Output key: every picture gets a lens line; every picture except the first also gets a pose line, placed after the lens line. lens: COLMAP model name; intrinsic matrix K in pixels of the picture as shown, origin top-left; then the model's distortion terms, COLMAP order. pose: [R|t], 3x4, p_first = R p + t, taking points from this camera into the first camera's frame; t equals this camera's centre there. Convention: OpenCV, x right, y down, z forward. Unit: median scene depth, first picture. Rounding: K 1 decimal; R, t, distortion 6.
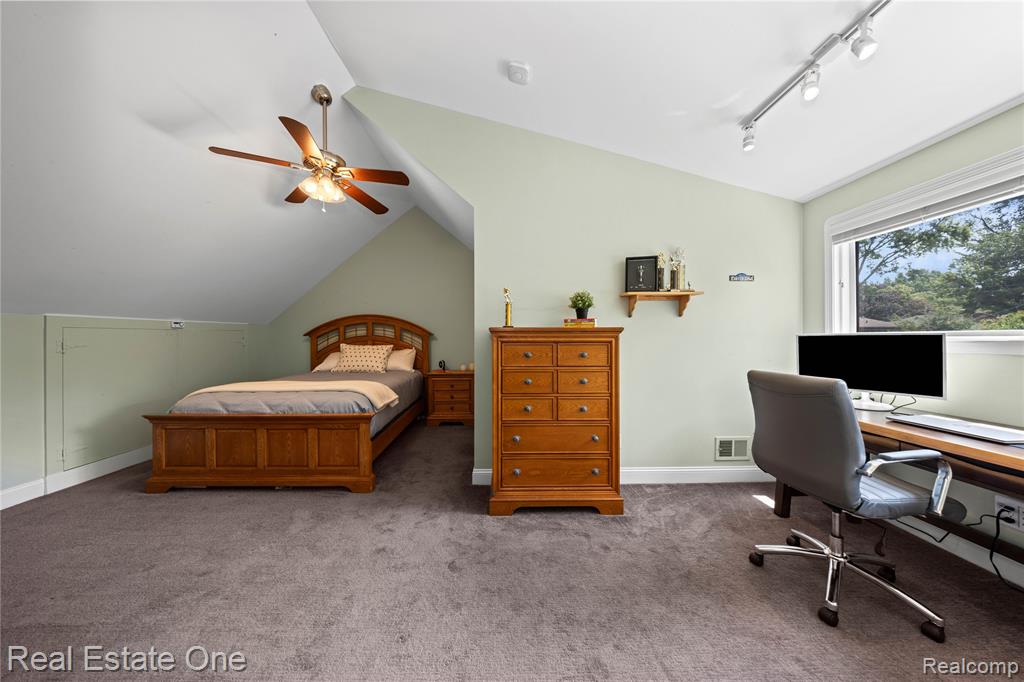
lens RADIAL K [[324.4, 0, 511.4], [0, 324.4, 337.4], [0, 0, 1]] dist [-0.000998, -0.000199]
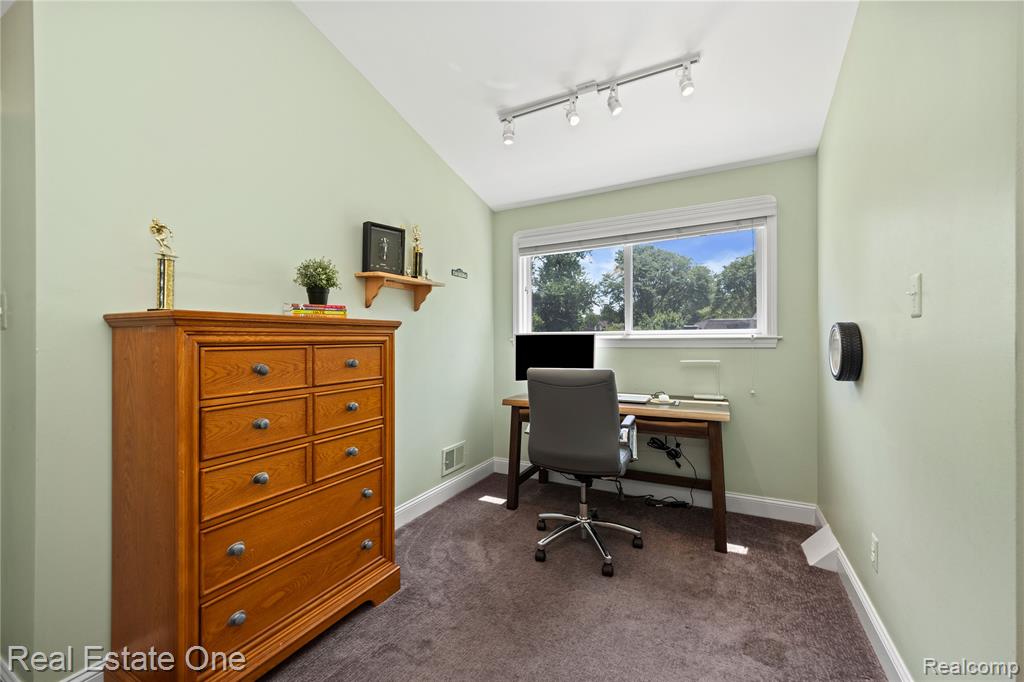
lens RADIAL K [[409.2, 0, 511.3], [0, 409.2, 339.6], [0, 0, 1]] dist [-0.008404, -0.000503]
pose [[0.481021, -0.002532, 0.876705, -0.308072], [0.003737, 0.999993, 0.000838, 0.008799], [-0.876701, 0.002873, 0.481027, 0.360228]]
